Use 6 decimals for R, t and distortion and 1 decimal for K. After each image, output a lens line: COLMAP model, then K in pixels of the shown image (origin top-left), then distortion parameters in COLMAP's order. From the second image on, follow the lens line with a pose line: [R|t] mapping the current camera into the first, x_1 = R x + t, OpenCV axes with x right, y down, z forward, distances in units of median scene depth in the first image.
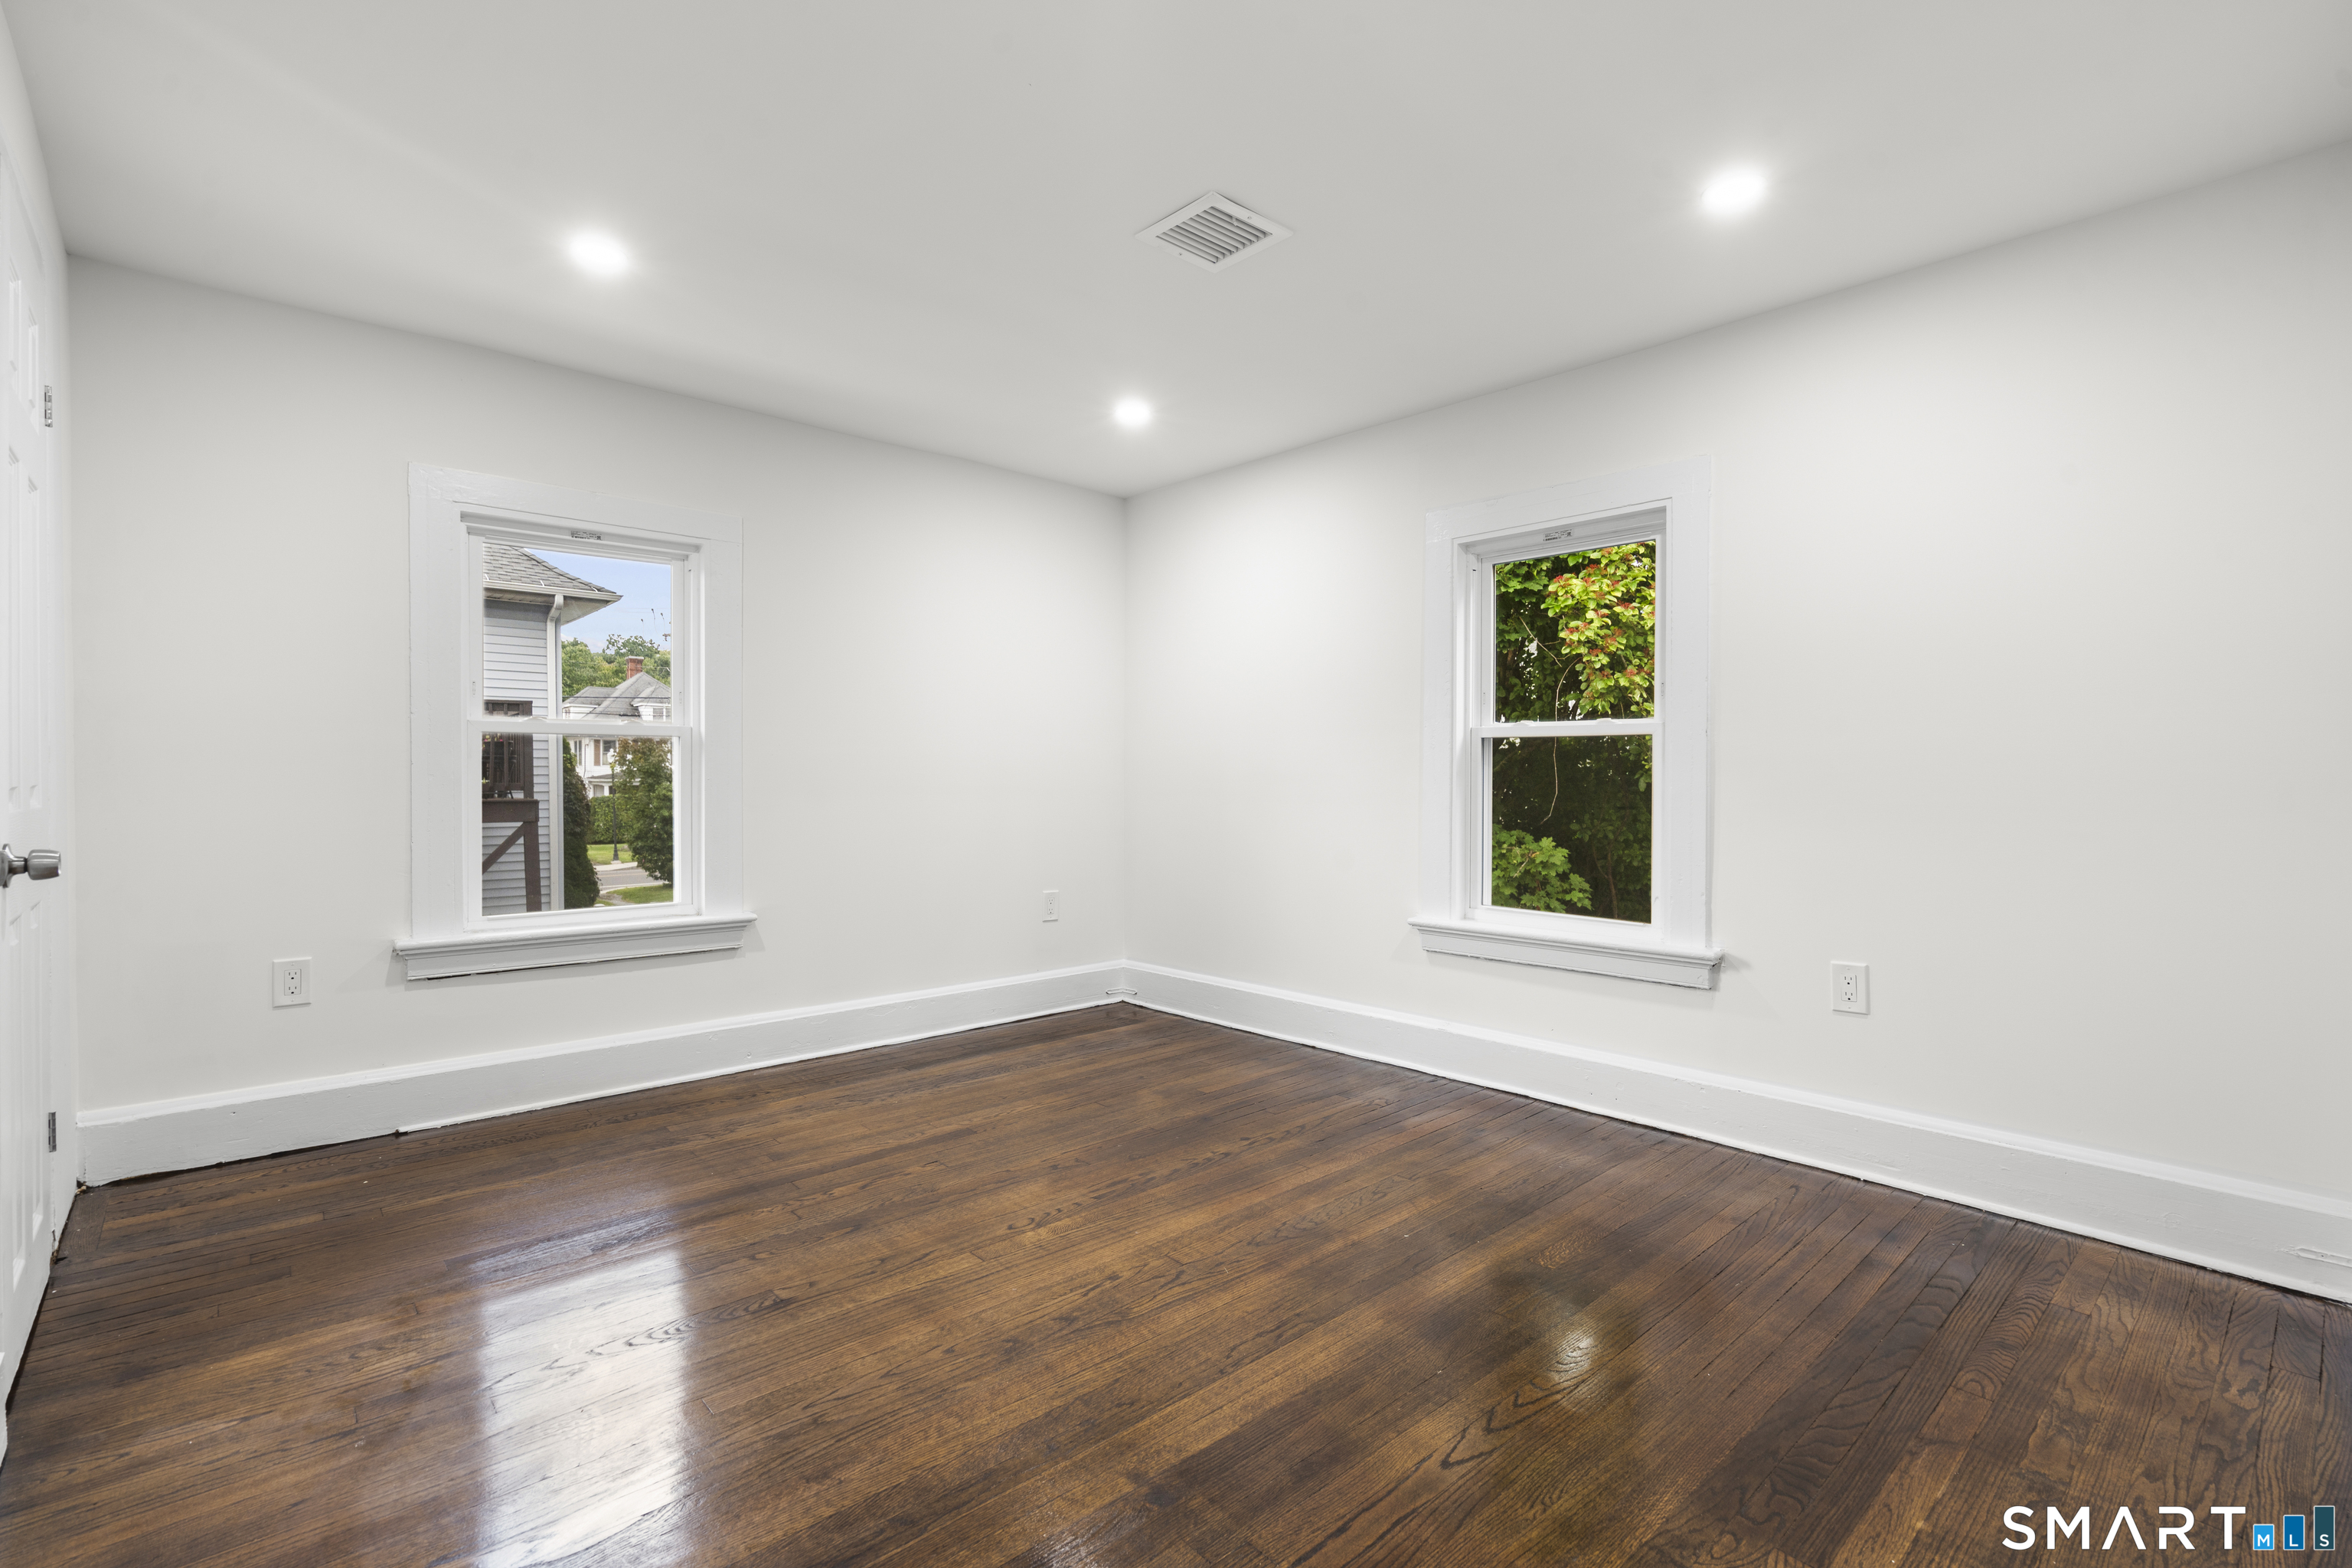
lens RADIAL K [[1062.0, 0, 1176.0], [0, 1062.0, 784.0], [0, 0, 1]] dist [-0.000452, 0.004491]
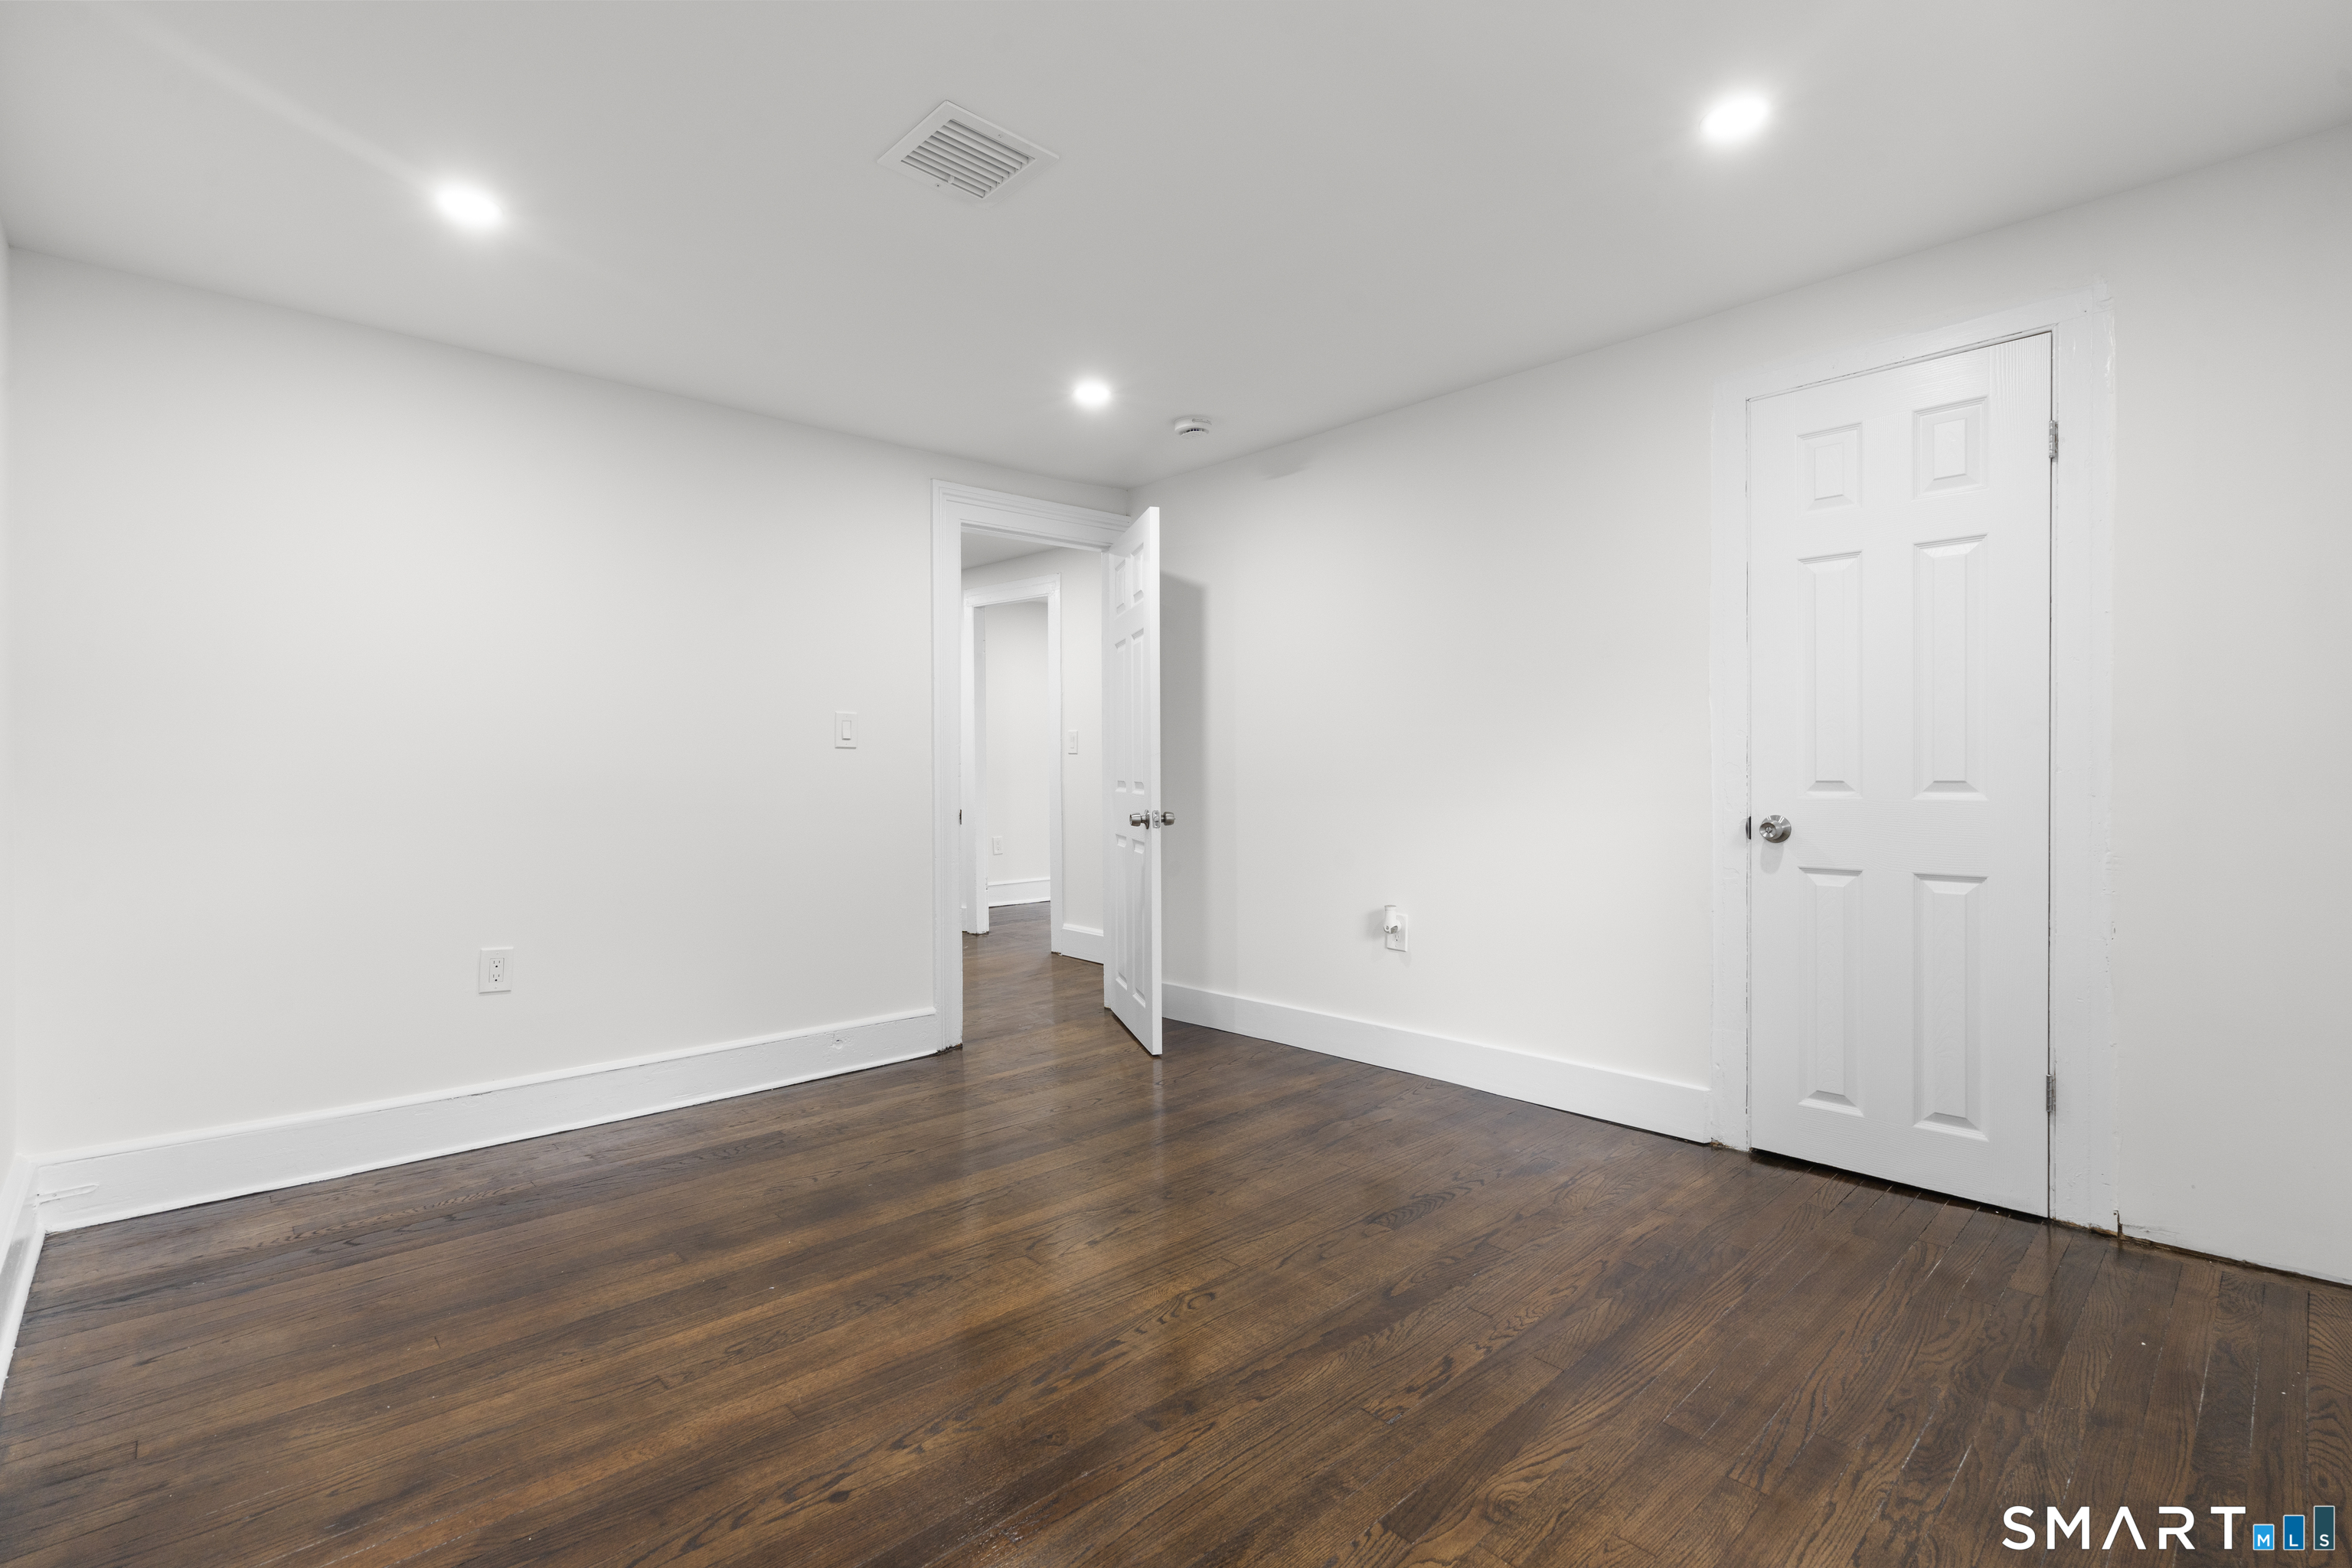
lens RADIAL K [[1062.0, 0, 1176.0], [0, 1062.0, 784.0], [0, 0, 1]] dist [-0.000452, 0.004491]
pose [[-0.999616, 0.008135, -0.026501, -0.096258], [0.007570, 0.999743, 0.021347, -0.020938], [0.026668, 0.021139, -0.999421, 1.677707]]
